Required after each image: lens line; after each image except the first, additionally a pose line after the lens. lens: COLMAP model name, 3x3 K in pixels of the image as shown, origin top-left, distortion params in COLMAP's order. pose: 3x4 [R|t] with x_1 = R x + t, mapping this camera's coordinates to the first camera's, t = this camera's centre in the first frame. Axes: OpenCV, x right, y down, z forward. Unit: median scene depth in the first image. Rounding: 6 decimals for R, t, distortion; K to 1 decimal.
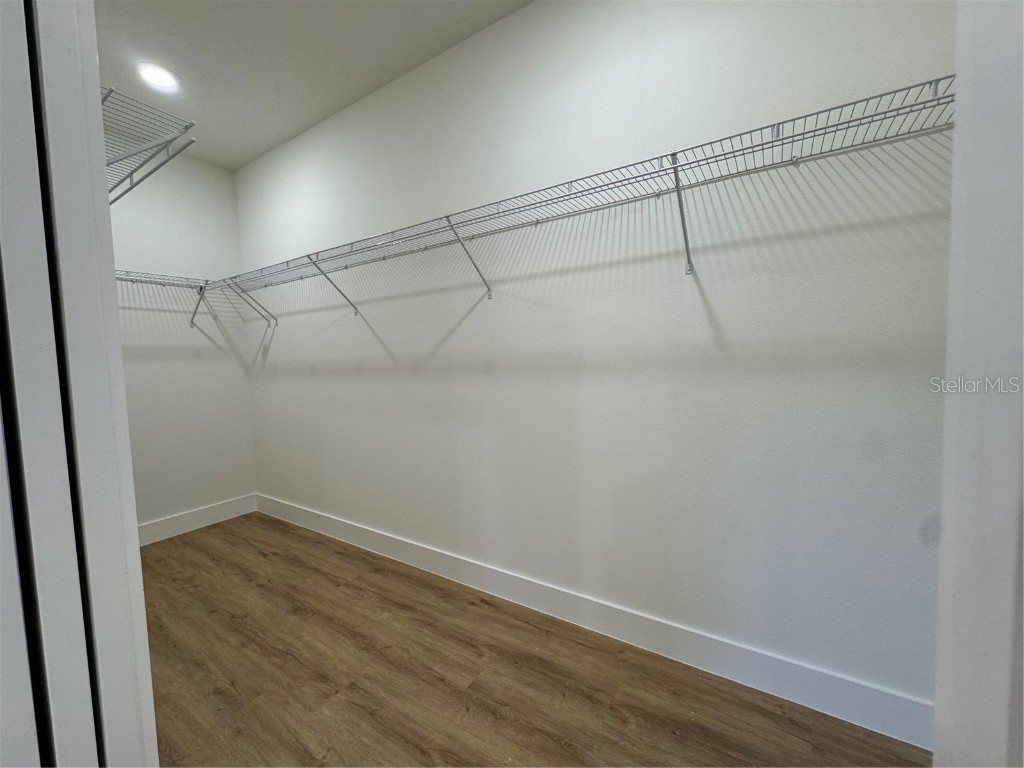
lens RADIAL K [[408.3, 0, 509.7], [0, 408.3, 381.7], [0, 0, 1]] dist [-0.001903, 0.000326]
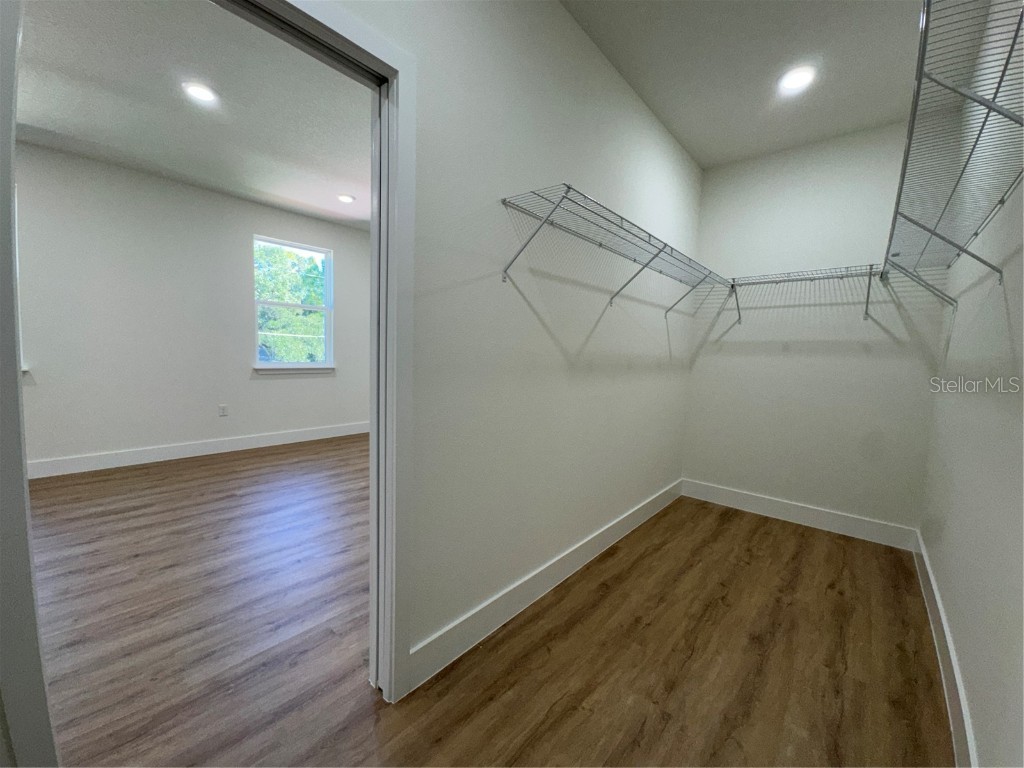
lens RADIAL K [[408.3, 0, 519.9], [0, 408.3, 384.6], [0, 0, 1]] dist [-0.001903, 0.000326]
pose [[-0.137348, 0.098429, -0.985620, 0.280109], [-0.081646, 0.990539, 0.110298, -0.030149], [0.987152, 0.095621, -0.128012, 0.428556]]
